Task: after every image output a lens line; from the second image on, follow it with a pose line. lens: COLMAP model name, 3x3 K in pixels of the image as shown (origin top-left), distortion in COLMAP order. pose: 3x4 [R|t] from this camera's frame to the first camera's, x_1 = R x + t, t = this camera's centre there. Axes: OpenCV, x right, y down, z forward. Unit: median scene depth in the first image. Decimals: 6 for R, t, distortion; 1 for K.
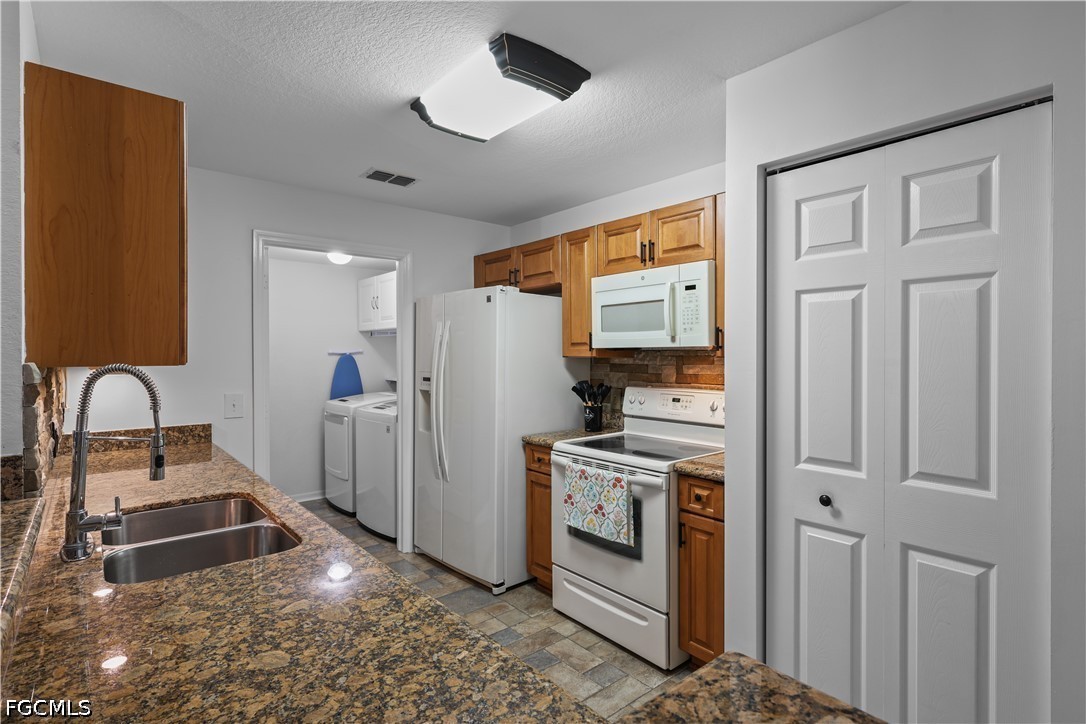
lens RADIAL K [[538.0, 0, 544.5], [0, 538.0, 359.1], [0, 0, 1]] dist [0.002445, 0.000411]
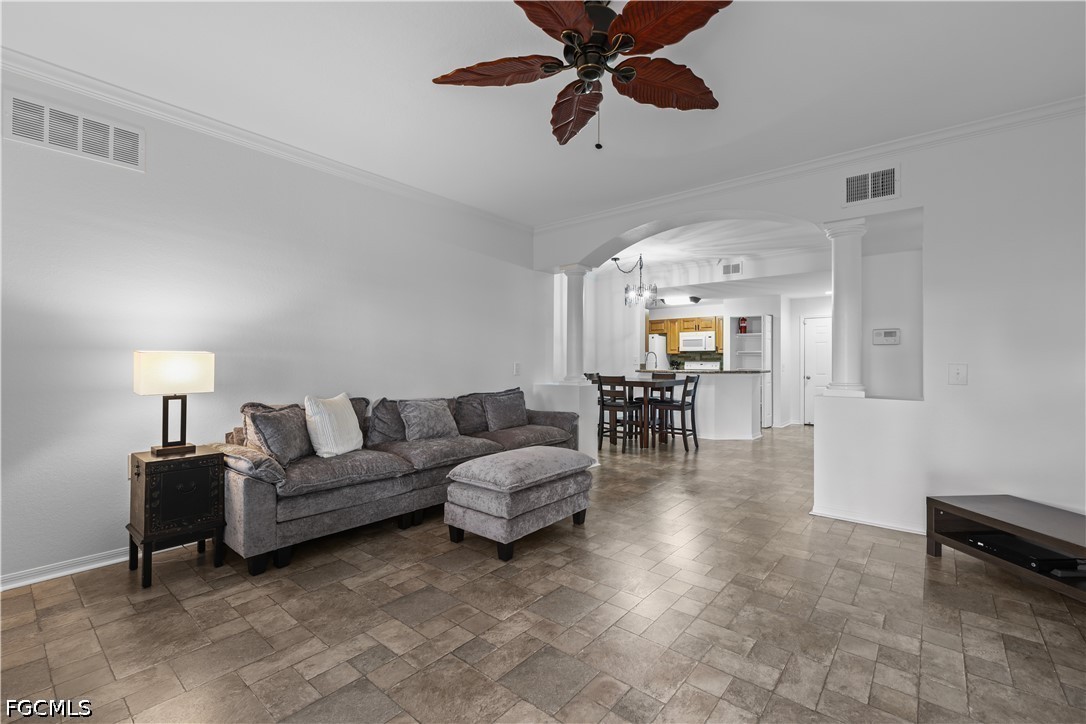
lens RADIAL K [[469.8, 0, 544.1], [0, 469.8, 359.5], [0, 0, 1]] dist [0.002752, 0.000148]
pose [[0.985066, 0.003992, 0.172131, -1.599389], [-0.001407, 0.999884, -0.015140, 0.102132], [-0.172171, 0.014672, 0.984958, -2.357555]]
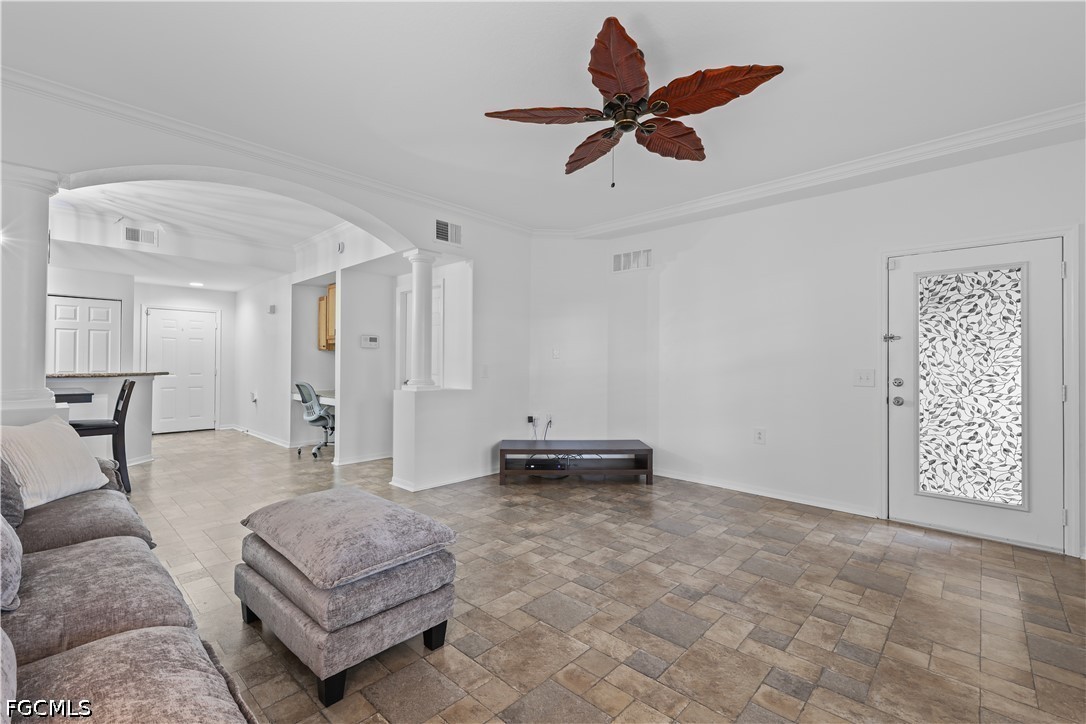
lens RADIAL K [[469.8, 0, 544.1], [0, 469.8, 359.5], [0, 0, 1]] dist [0.002752, 0.000148]
pose [[-0.118255, 0.006582, 0.992961, -2.245458], [0.002363, 0.999977, -0.006347, 0.086296], [-0.992980, 0.001596, -0.118268, -1.412611]]
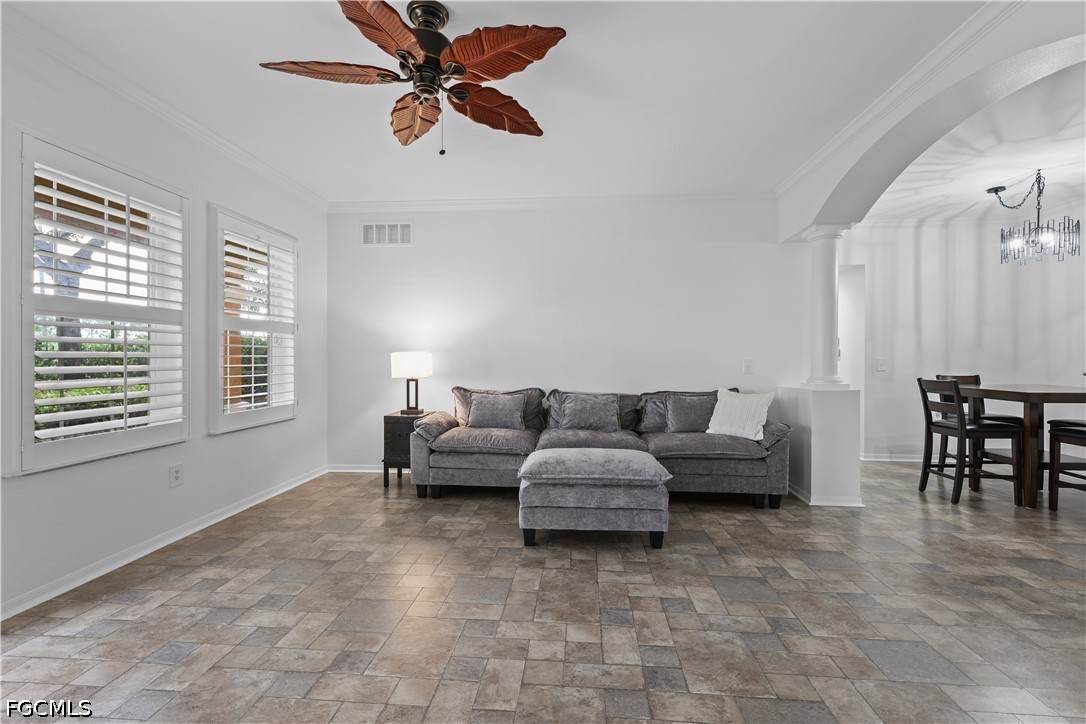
lens RADIAL K [[469.8, 0, 544.1], [0, 469.8, 359.5], [0, 0, 1]] dist [0.002752, 0.000148]
pose [[0.706544, 0.003886, -0.707658, -0.716591], [-0.008061, 0.999964, -0.002557, 0.097619], [0.707623, 0.007511, 0.706550, -2.073865]]
